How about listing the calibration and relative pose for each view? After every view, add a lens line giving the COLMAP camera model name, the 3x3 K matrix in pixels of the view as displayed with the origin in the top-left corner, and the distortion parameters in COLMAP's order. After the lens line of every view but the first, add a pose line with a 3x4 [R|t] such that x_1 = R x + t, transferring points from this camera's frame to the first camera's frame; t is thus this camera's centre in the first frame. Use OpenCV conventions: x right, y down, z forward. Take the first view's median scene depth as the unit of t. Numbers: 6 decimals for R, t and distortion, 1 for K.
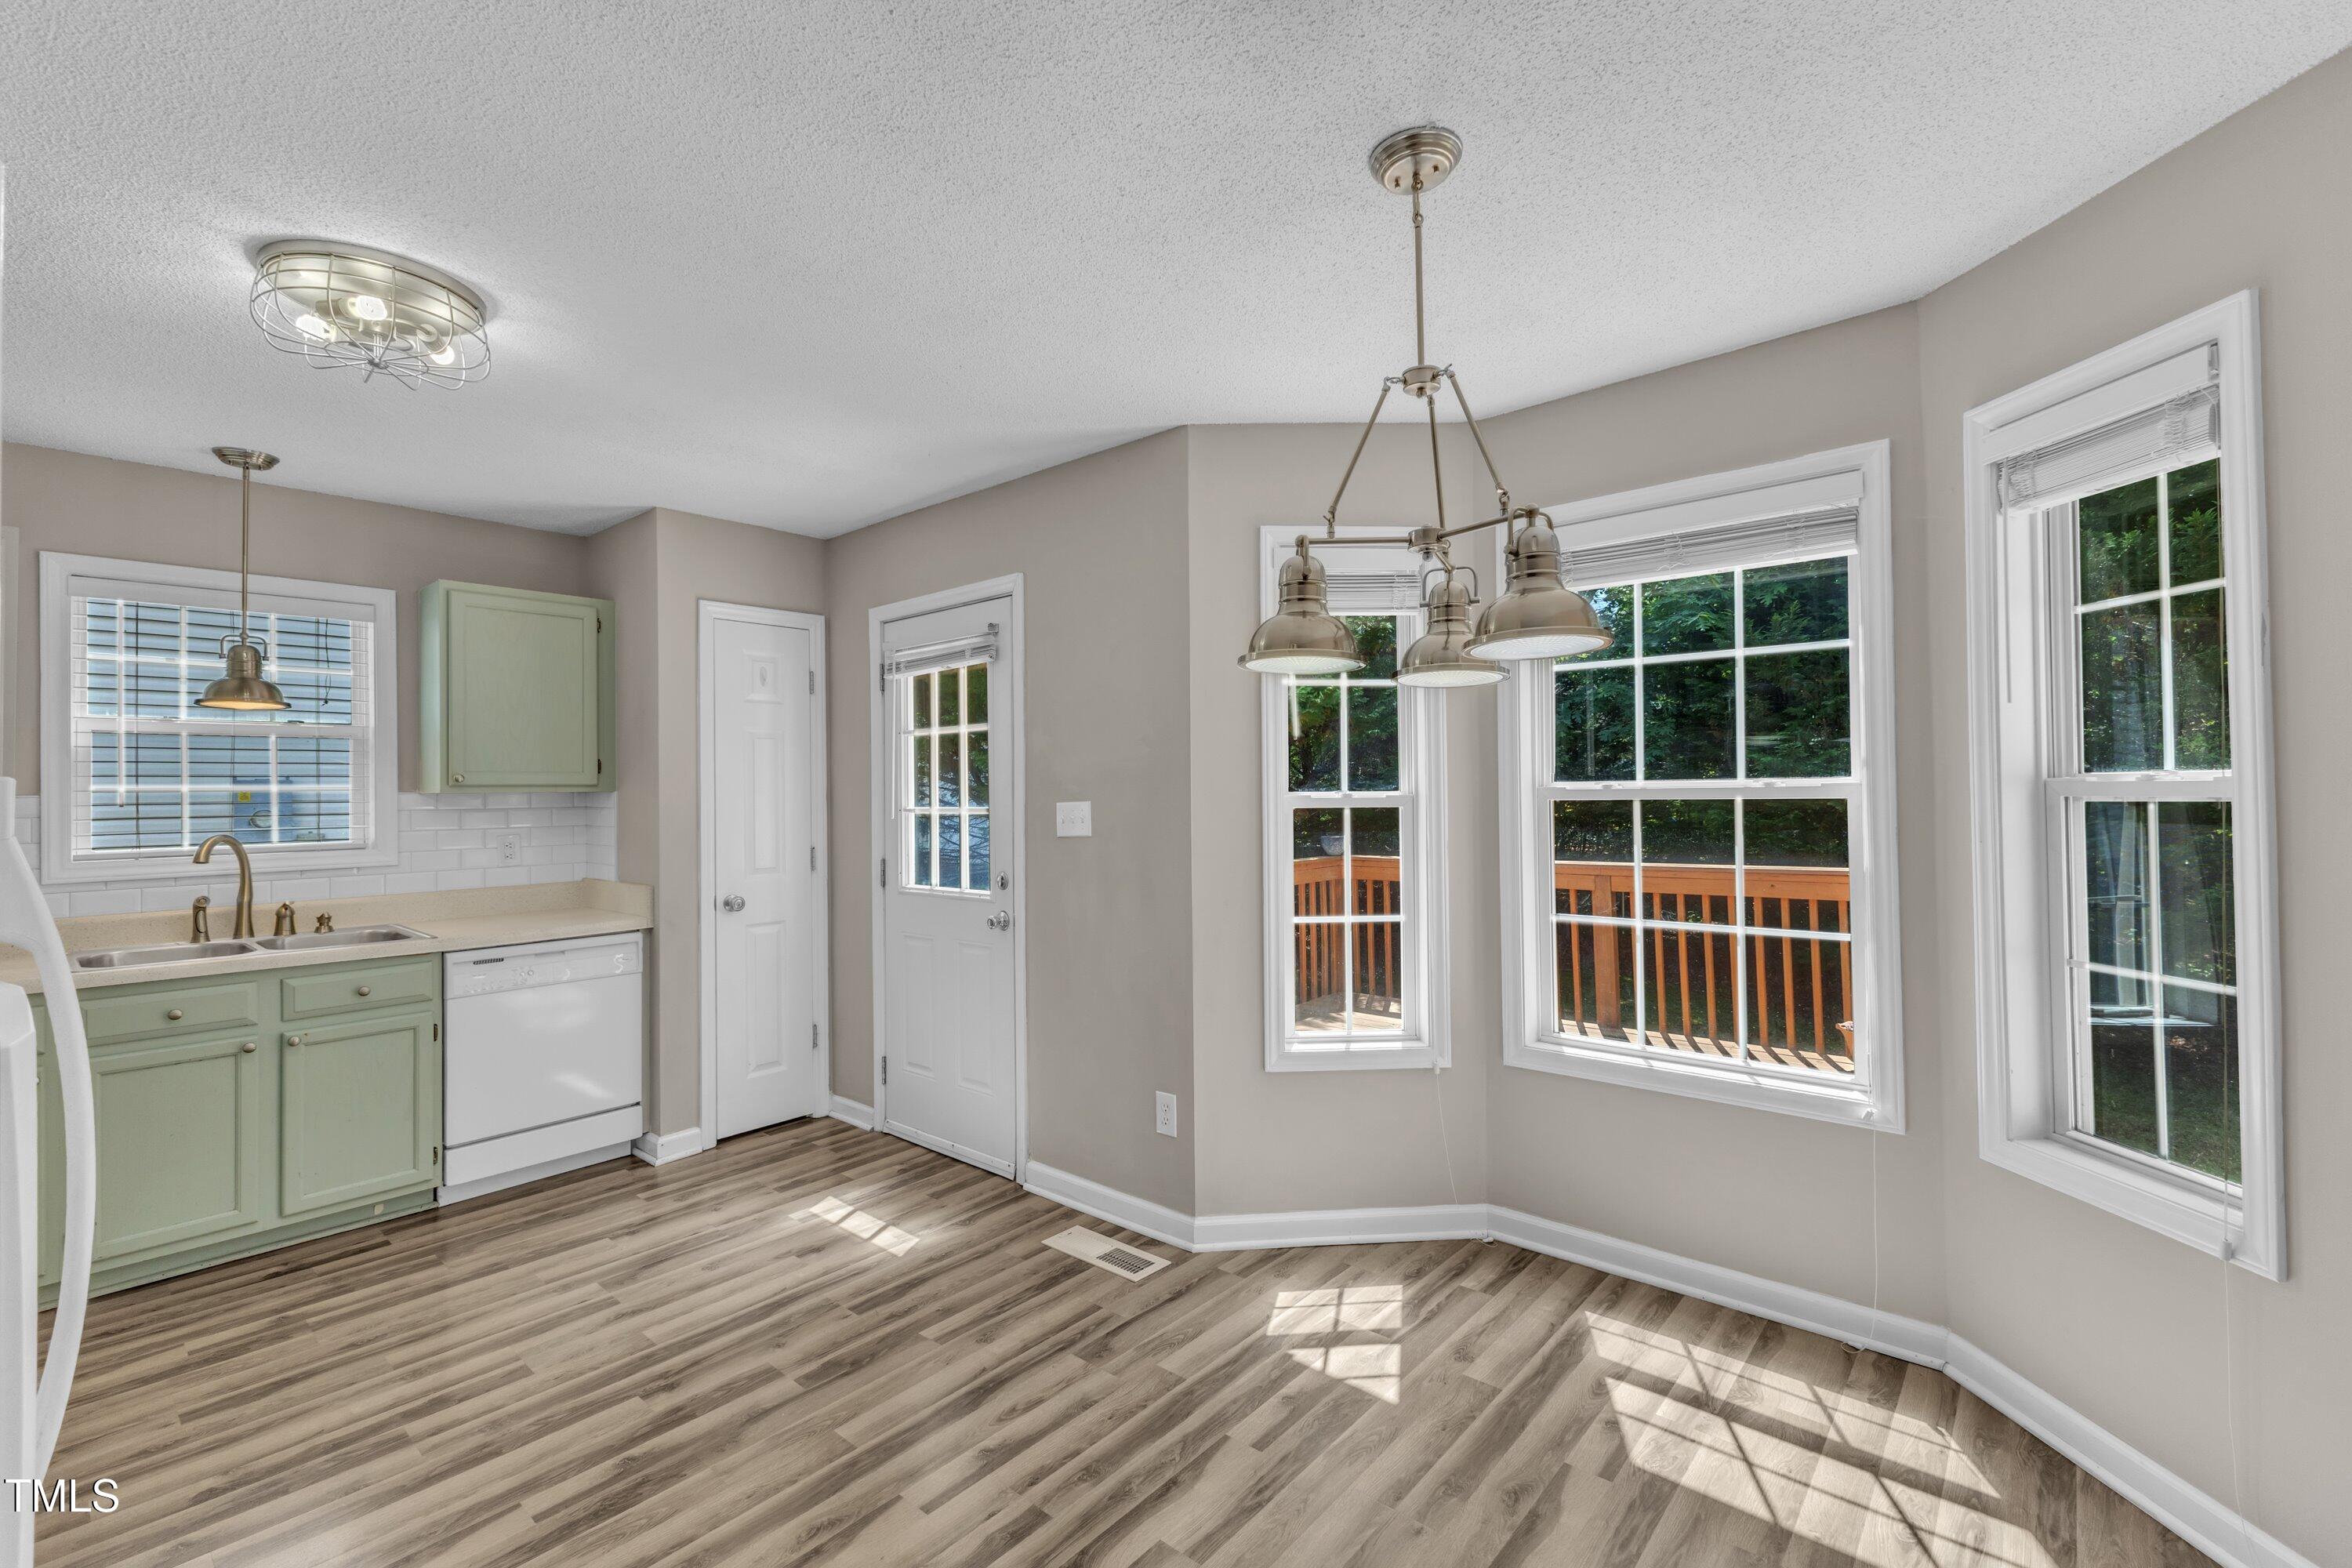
lens RADIAL K [[1012.5, 0, 1179.3], [0, 1012.5, 776.8], [0, 0, 1]] dist [0.015816, -0.001606]
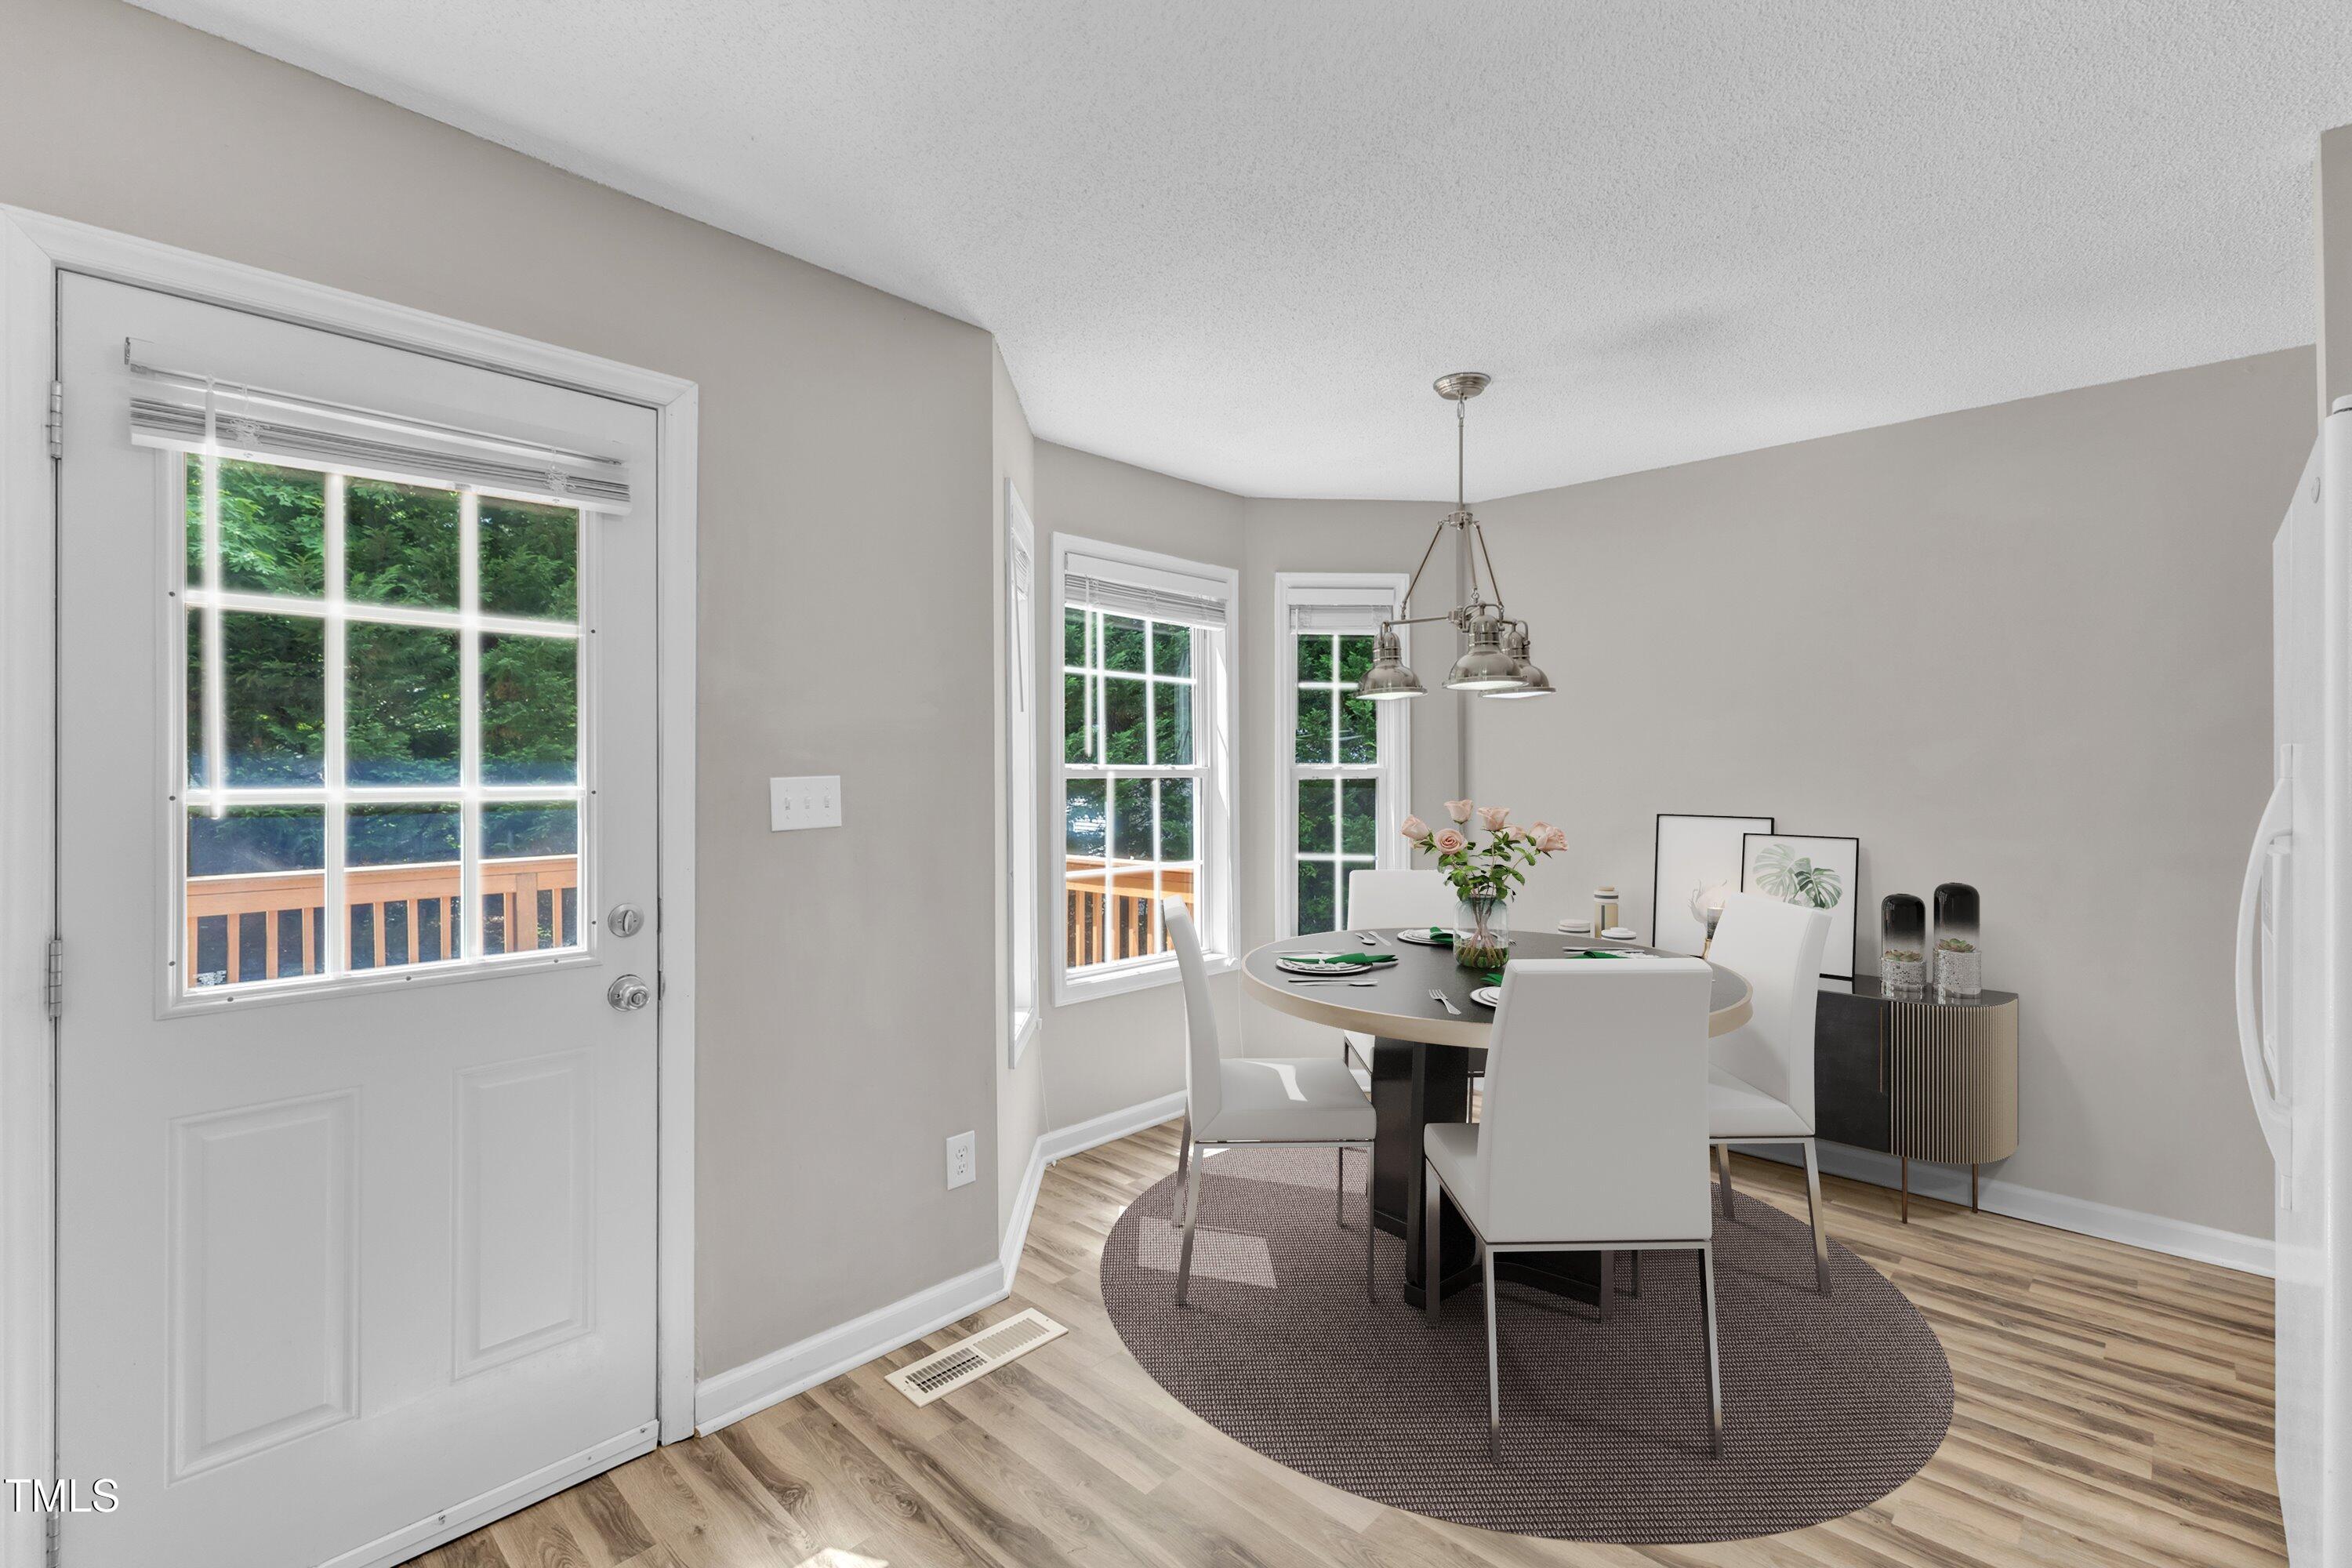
lens RADIAL K [[1012.5, 0, 1203.4], [0, 1012.5, 770.5], [0, 0, 1]] dist [0.015816, -0.001606]
pose [[0.050935, 0.016272, 0.998569, -0.869465], [-0.013700, 0.999785, -0.015593, 0.032199], [-0.998608, -0.012886, 0.051147, 0.813851]]
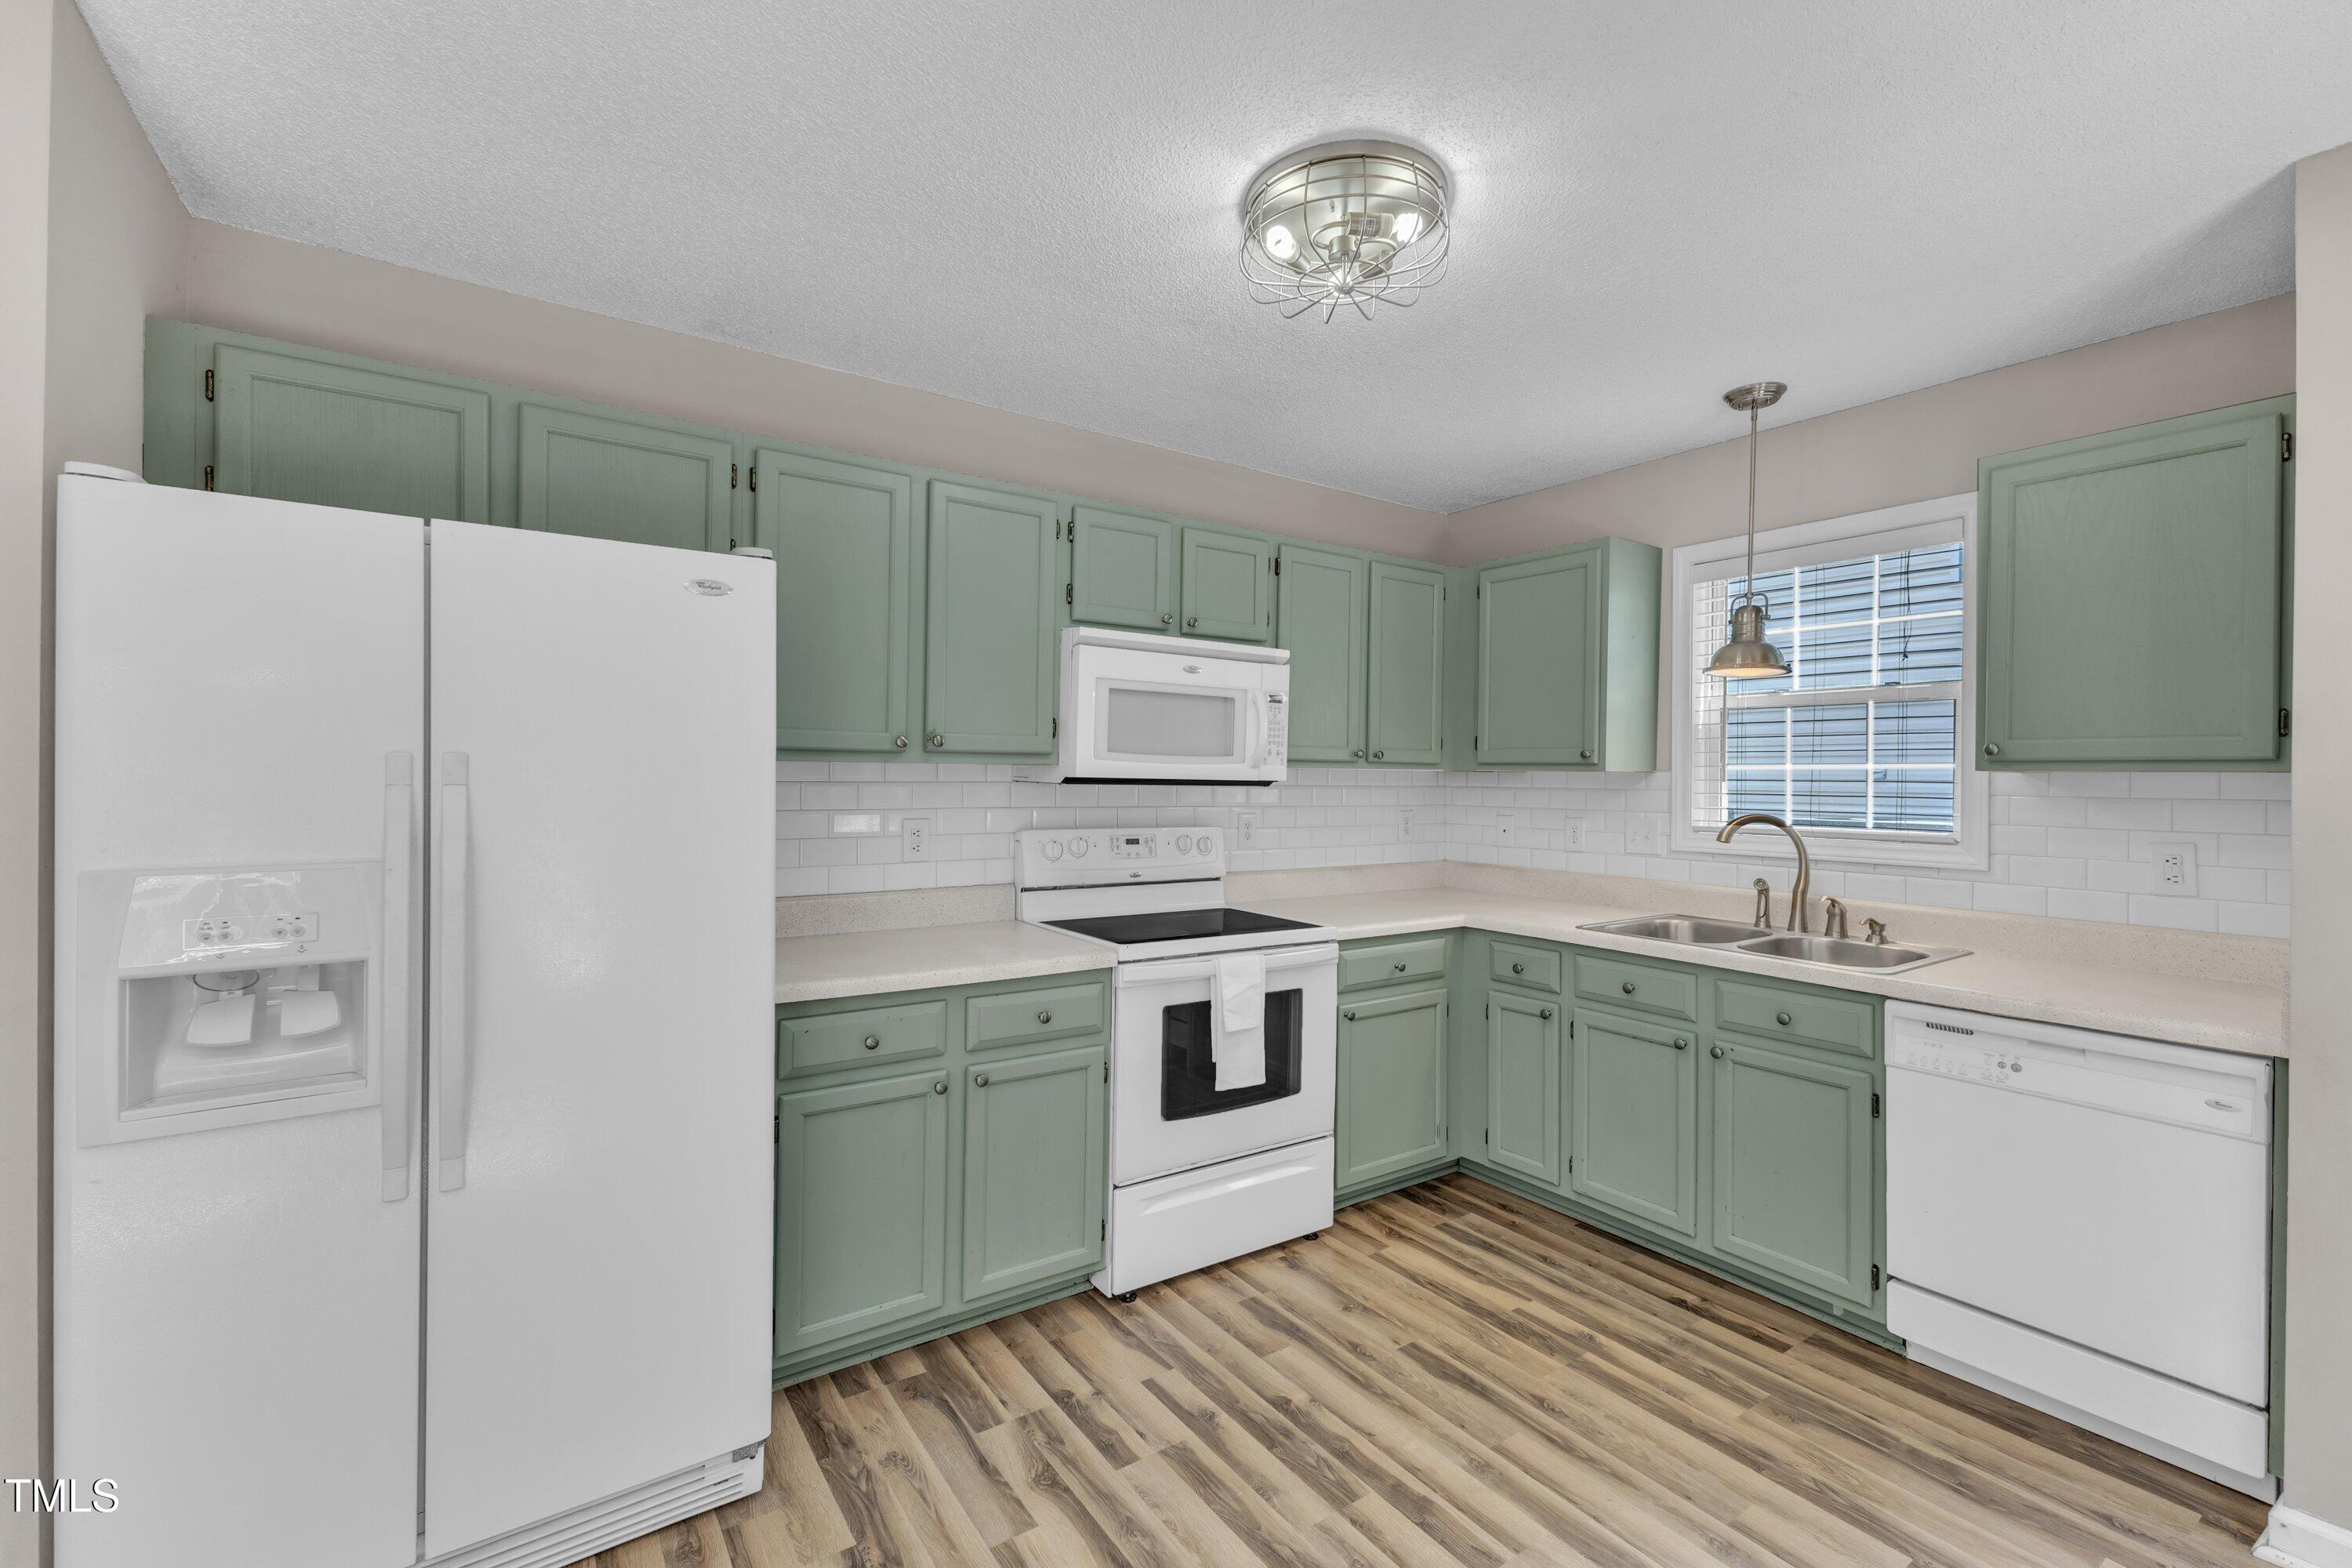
lens RADIAL K [[1012.5, 0, 1186.5], [0, 1012.5, 781.8], [0, 0, 1]] dist [0.015816, -0.001606]
pose [[-0.241007, 0.018233, -0.970352, 0.077444], [0.007944, 0.999827, 0.016814, 0.008083], [0.970491, -0.003656, -0.241110, 0.715056]]
